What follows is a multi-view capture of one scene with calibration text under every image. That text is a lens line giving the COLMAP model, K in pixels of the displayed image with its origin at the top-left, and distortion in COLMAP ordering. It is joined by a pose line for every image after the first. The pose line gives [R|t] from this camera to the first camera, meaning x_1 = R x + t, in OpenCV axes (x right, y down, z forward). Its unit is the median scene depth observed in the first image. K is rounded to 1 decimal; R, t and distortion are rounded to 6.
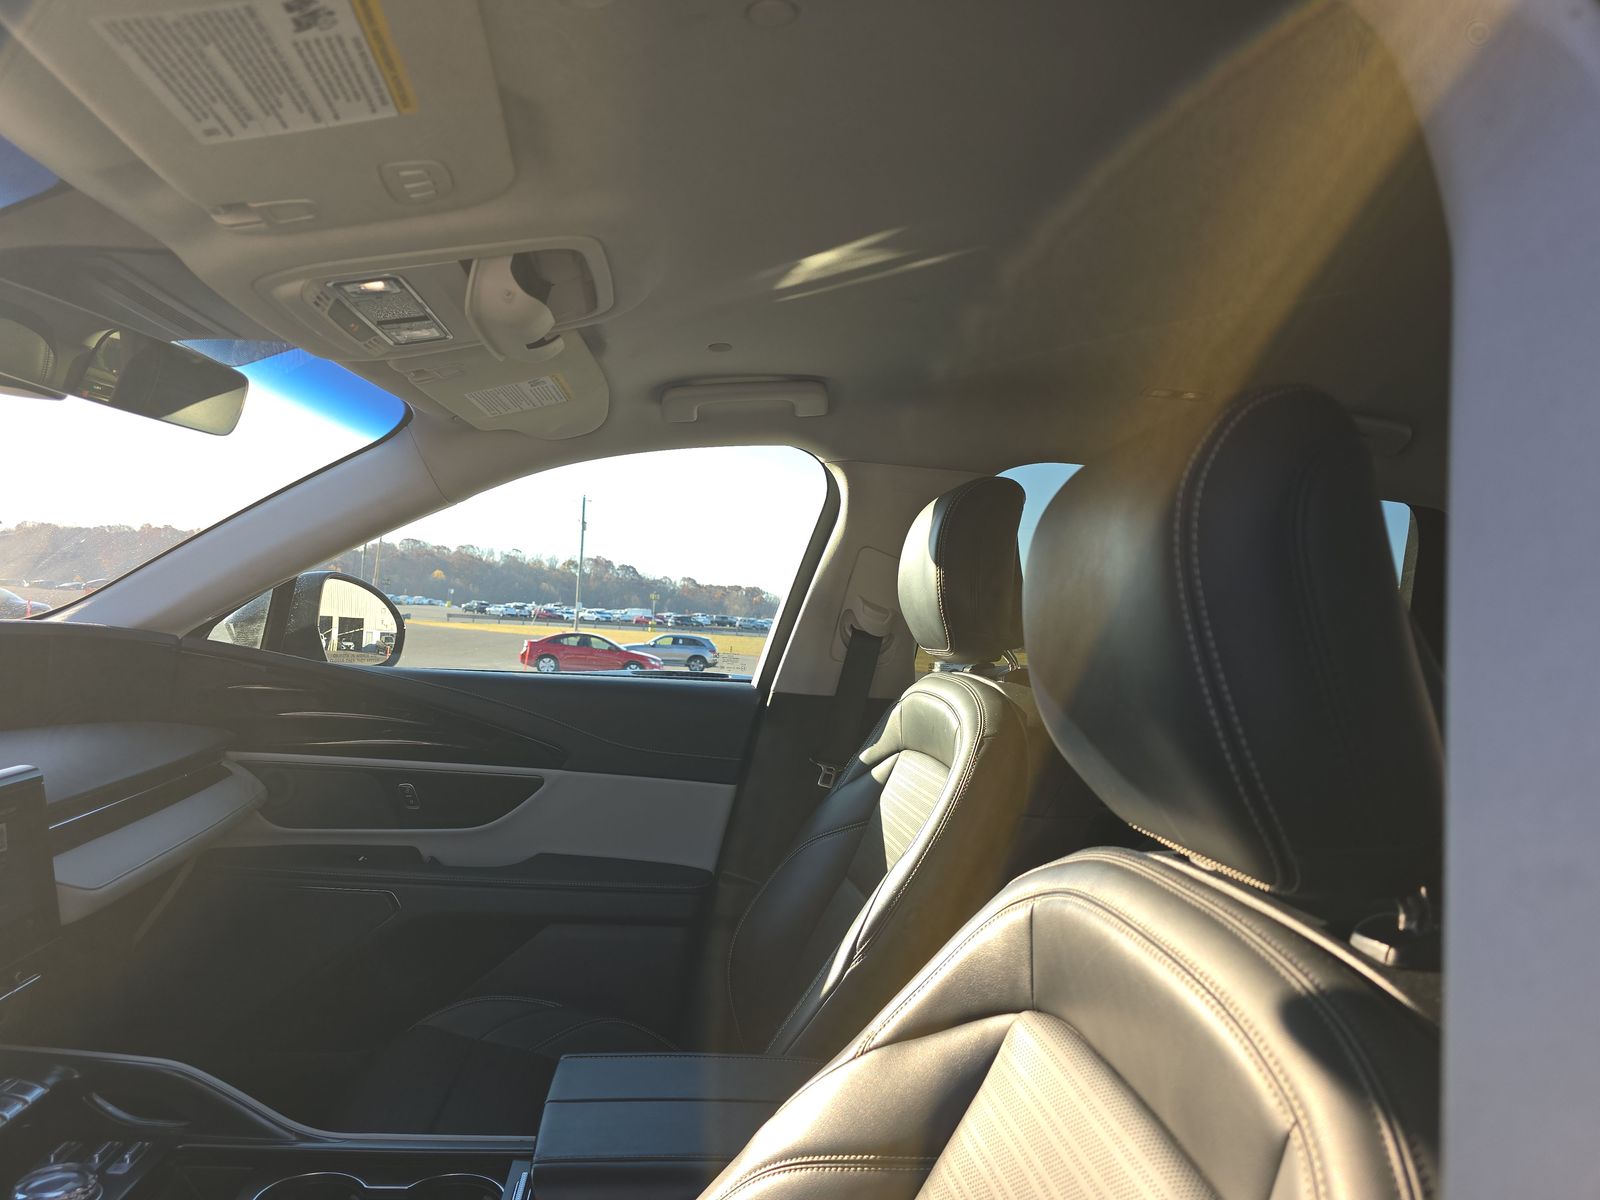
lens RADIAL K [[1087.8, 0, 800.1], [0, 1087.8, 603.1], [0, 0, 1]] dist [0.015260, -0.026248]
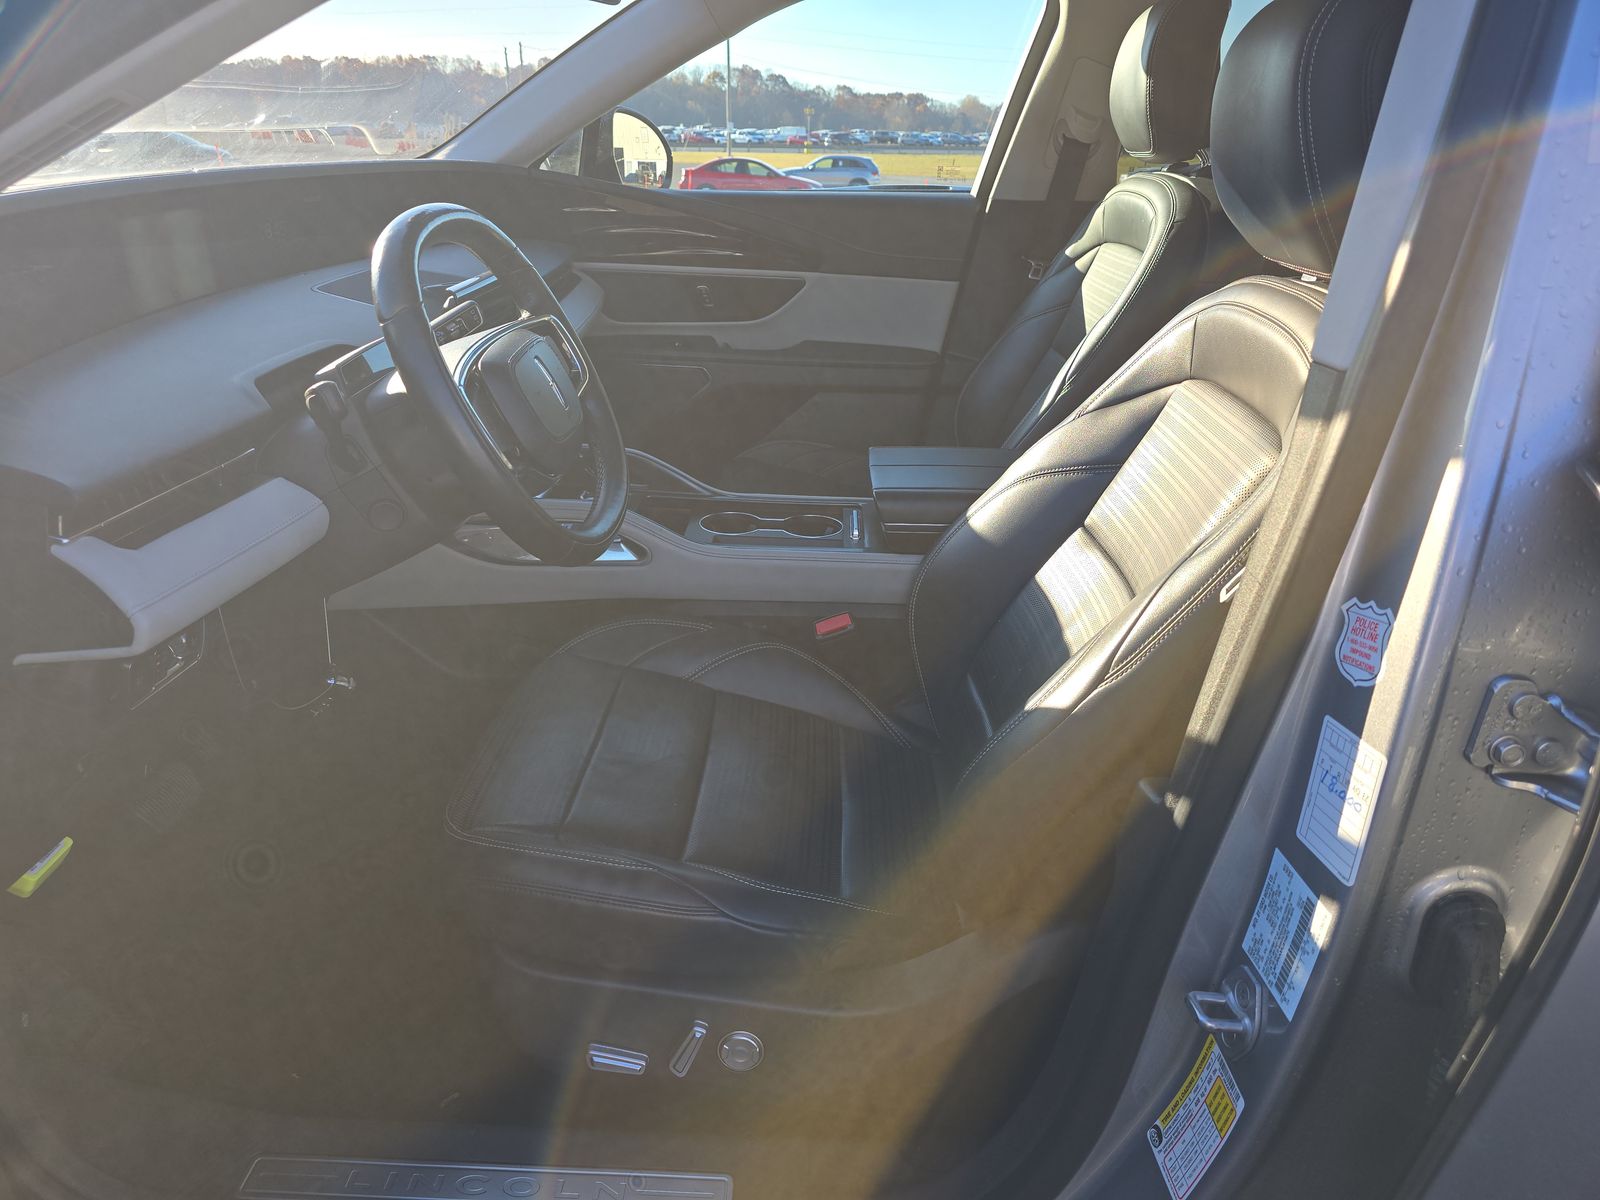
lens RADIAL K [[1087.8, 0, 792.7], [0, 1087.8, 638.9], [0, 0, 1]] dist [0.015260, -0.026248]
pose [[0.988589, 0.021371, -0.149112, -0.053665], [0.045287, 0.901928, 0.429506, -0.006151], [0.143667, -0.431358, 0.890668, -0.307680]]
